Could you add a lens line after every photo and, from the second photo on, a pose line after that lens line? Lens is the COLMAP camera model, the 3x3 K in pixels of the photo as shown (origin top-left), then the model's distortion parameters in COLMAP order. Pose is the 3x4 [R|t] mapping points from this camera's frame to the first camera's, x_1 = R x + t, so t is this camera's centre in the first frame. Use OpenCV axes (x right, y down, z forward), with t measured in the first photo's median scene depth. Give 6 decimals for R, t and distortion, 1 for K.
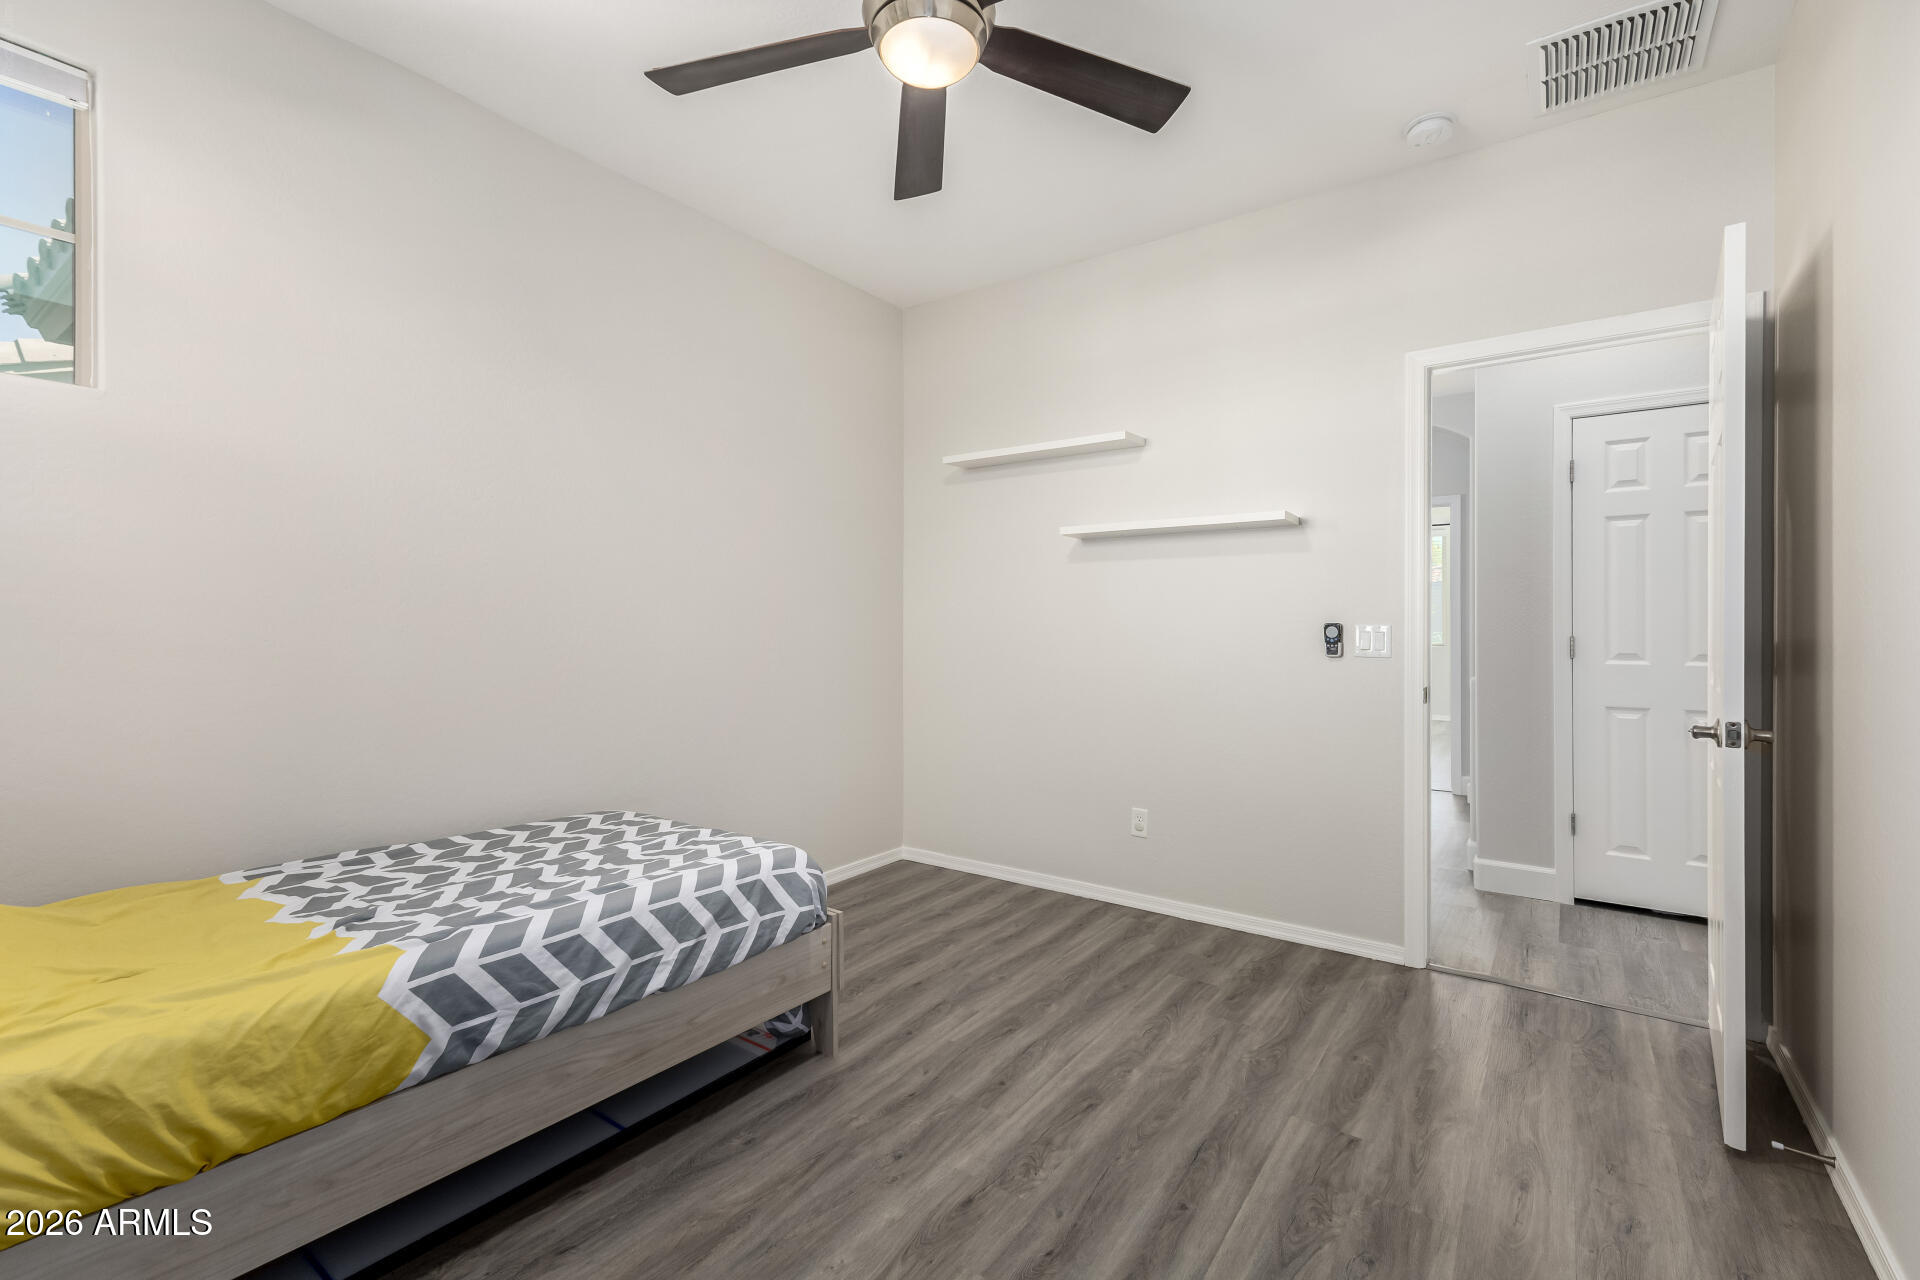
lens RADIAL K [[847.4, 0, 960.0], [0, 847.4, 640.0], [0, 0, 1]] dist [0.001982, 0.000190]
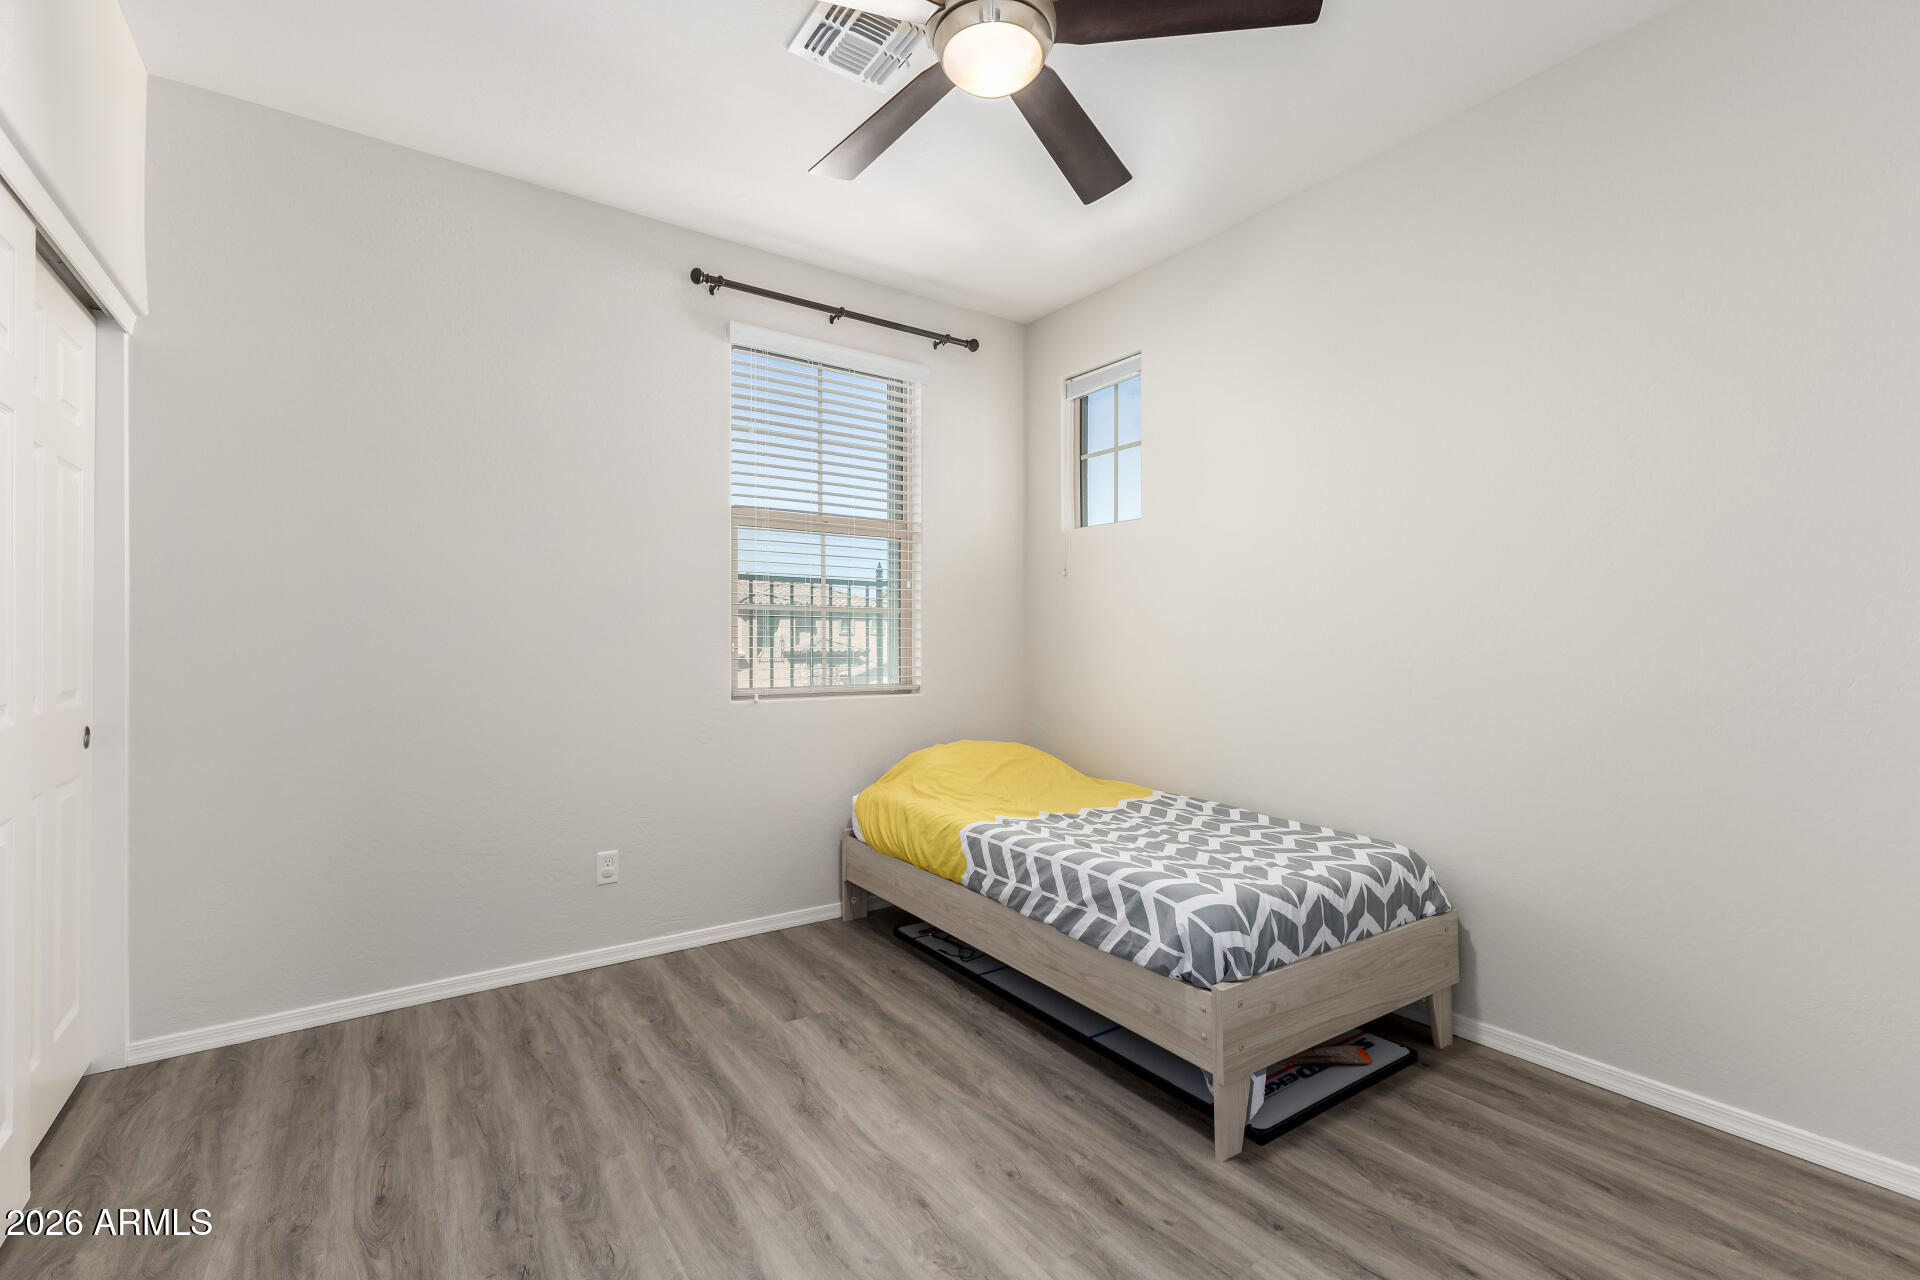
lens RADIAL K [[833.6, 0, 965.6], [0, 833.6, 647.9], [0, 0, 1]] dist [0.000749, 0.000226]
pose [[-0.347104, 0.003732, -0.937819, 0.897932], [-0.006837, 0.999955, 0.006510, -0.017358], [0.937802, 0.008672, -0.347063, 1.336564]]
